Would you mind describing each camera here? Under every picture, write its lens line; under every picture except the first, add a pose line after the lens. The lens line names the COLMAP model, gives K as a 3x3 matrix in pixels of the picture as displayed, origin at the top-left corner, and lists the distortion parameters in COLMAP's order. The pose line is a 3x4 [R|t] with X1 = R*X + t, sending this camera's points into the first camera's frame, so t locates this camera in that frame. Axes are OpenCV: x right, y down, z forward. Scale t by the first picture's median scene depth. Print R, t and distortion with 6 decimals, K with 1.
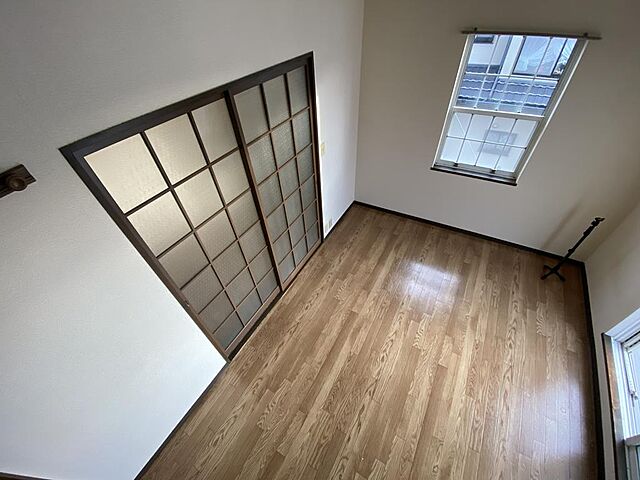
lens RADIAL K [[261.2, 0, 316.7], [0, 261.2, 239.3], [0, 0, 1]] dist [0.030910, -0.023945]
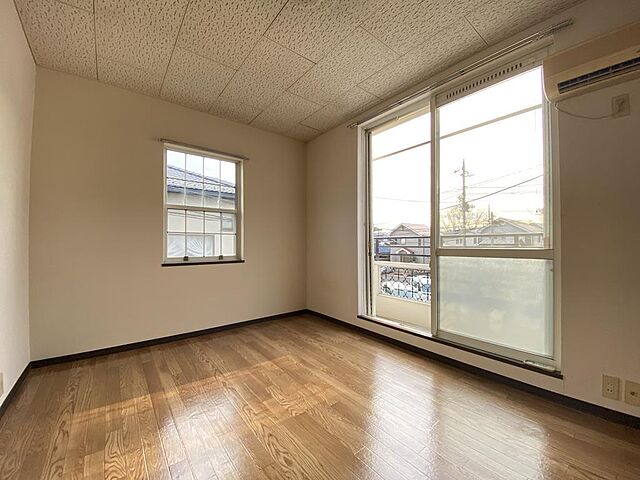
lens RADIAL K [[261.2, 0, 316.7], [0, 261.2, 239.3], [0, 0, 1]] dist [0.030910, -0.023945]
pose [[0.369048, 0.075722, 0.926321, -0.216403], [0.634475, 0.707777, -0.310634, 0.302046], [-0.679150, 0.702366, 0.213159, 0.477202]]
